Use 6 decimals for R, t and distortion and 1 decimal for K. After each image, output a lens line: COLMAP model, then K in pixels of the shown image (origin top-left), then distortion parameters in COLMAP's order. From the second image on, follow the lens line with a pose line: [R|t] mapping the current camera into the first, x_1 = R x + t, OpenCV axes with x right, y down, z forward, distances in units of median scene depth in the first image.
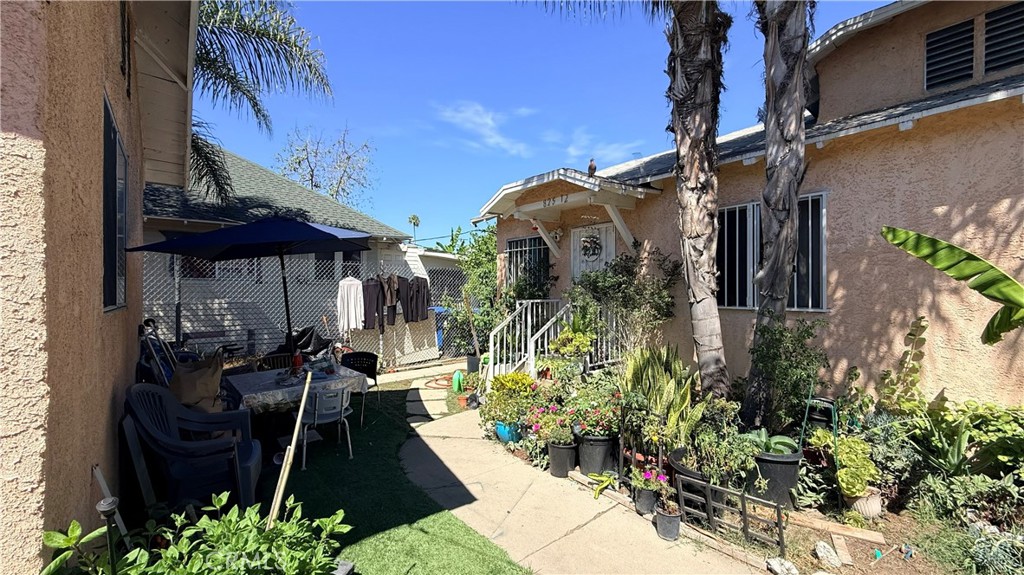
lens RADIAL K [[405.6, 0, 508.8], [0, 405.6, 287.7], [0, 0, 1]] dist [0.001184, -0.000117]
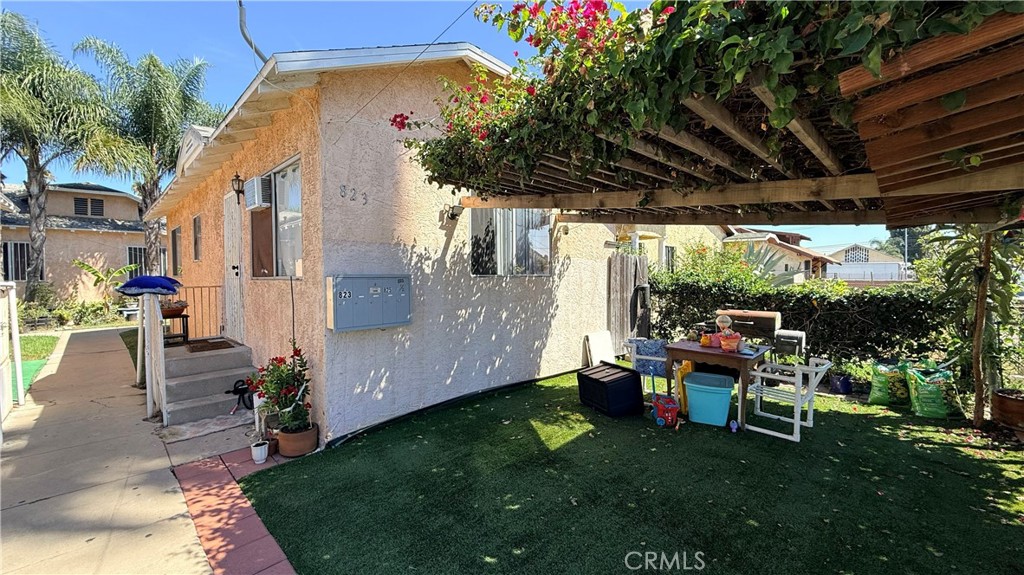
lens RADIAL K [[405.6, 0, 508.2], [0, 405.6, 287.2], [0, 0, 1]] dist [0.001184, -0.000117]
pose [[-0.104454, -0.033963, 0.993950, -2.696059], [-0.008118, 0.999413, 0.033296, -0.025552], [-0.994497, -0.004591, -0.104669, -2.209182]]
